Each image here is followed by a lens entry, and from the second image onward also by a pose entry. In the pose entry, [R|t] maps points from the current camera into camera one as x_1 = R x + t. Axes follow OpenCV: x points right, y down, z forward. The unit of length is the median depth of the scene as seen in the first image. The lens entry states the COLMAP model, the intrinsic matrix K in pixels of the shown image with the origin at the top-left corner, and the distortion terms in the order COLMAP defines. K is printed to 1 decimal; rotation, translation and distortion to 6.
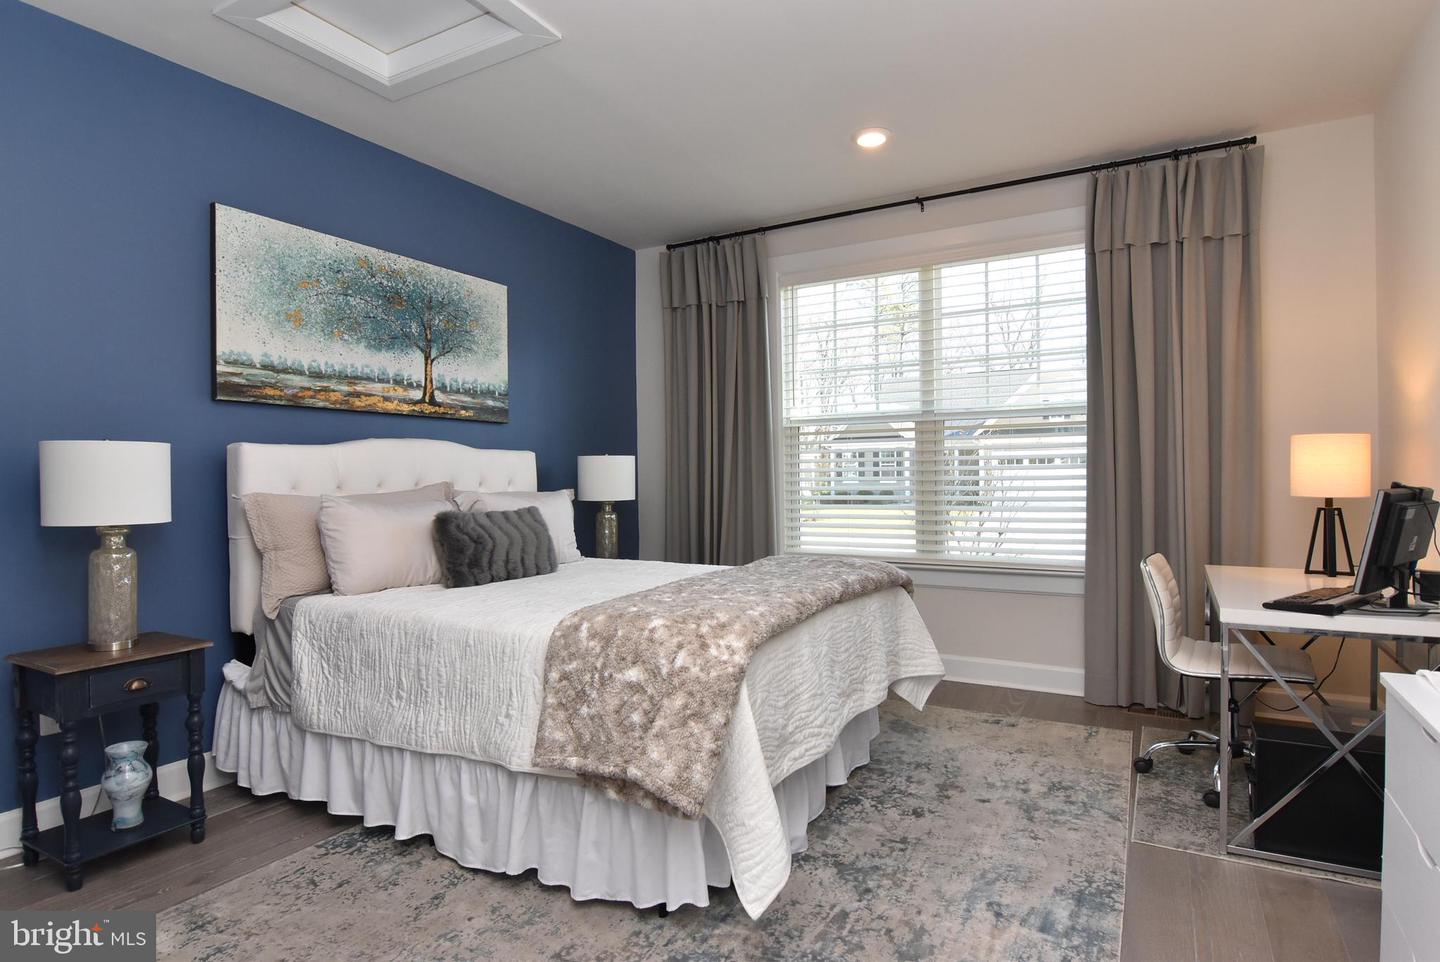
lens RADIAL K [[768.2, 0, 721.7], [0, 768.2, 477.8], [0, 0, 1]] dist [-0.007778, -0.001331]
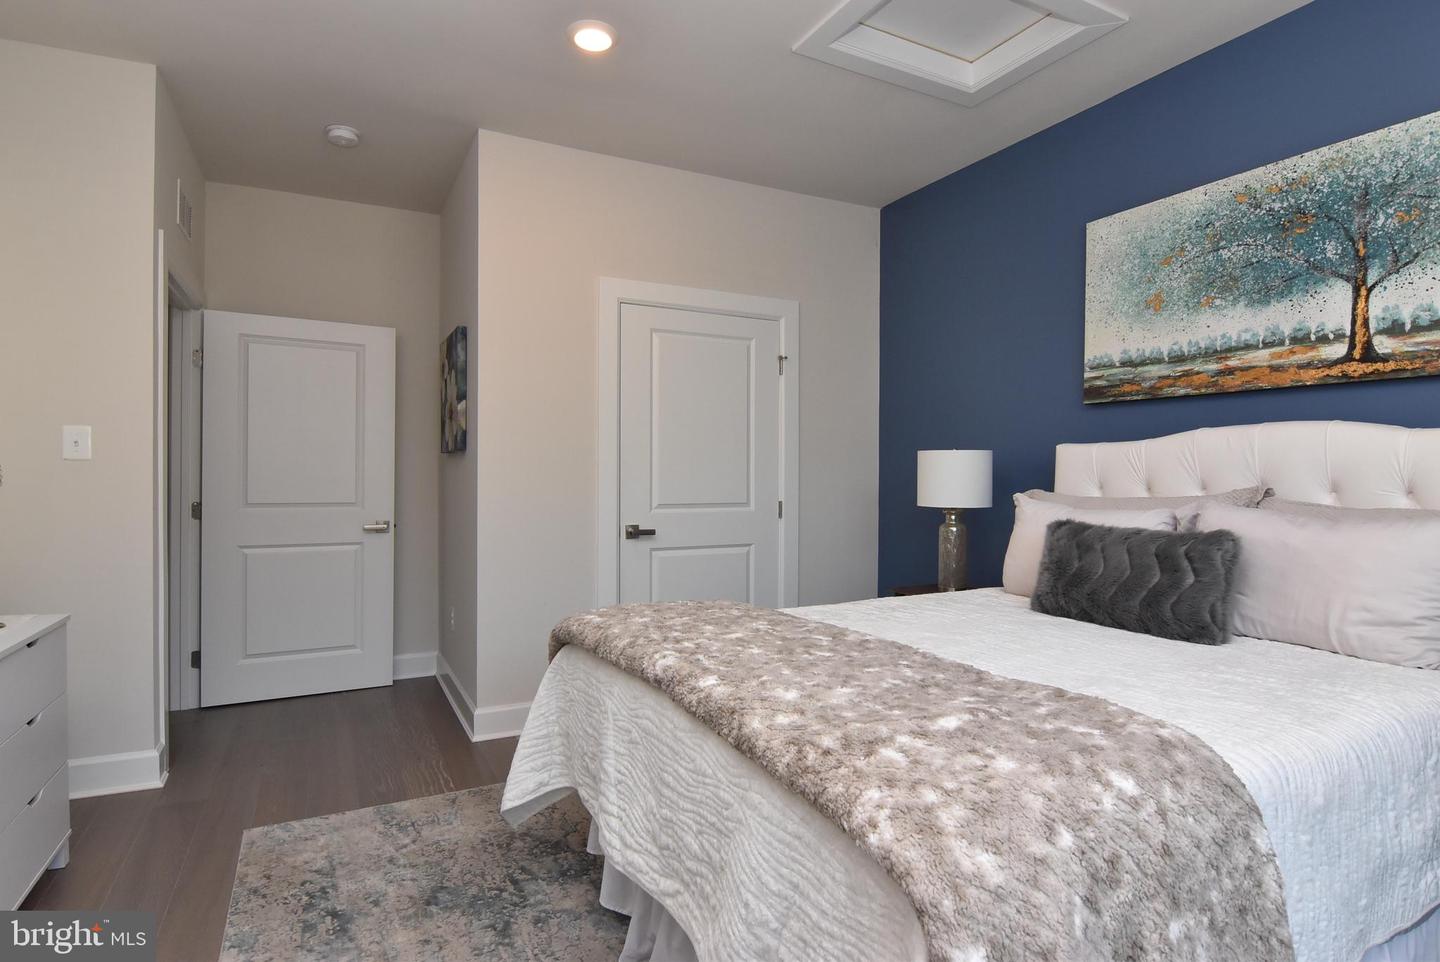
lens RADIAL K [[768.2, 0, 720.9], [0, 768.2, 476.4], [0, 0, 1]] dist [-0.007778, -0.001331]
pose [[-0.542758, -0.000189, -0.839889, 0.453399], [-0.012515, 0.999891, 0.007862, -0.001848], [0.839796, 0.014778, -0.542701, 0.983169]]
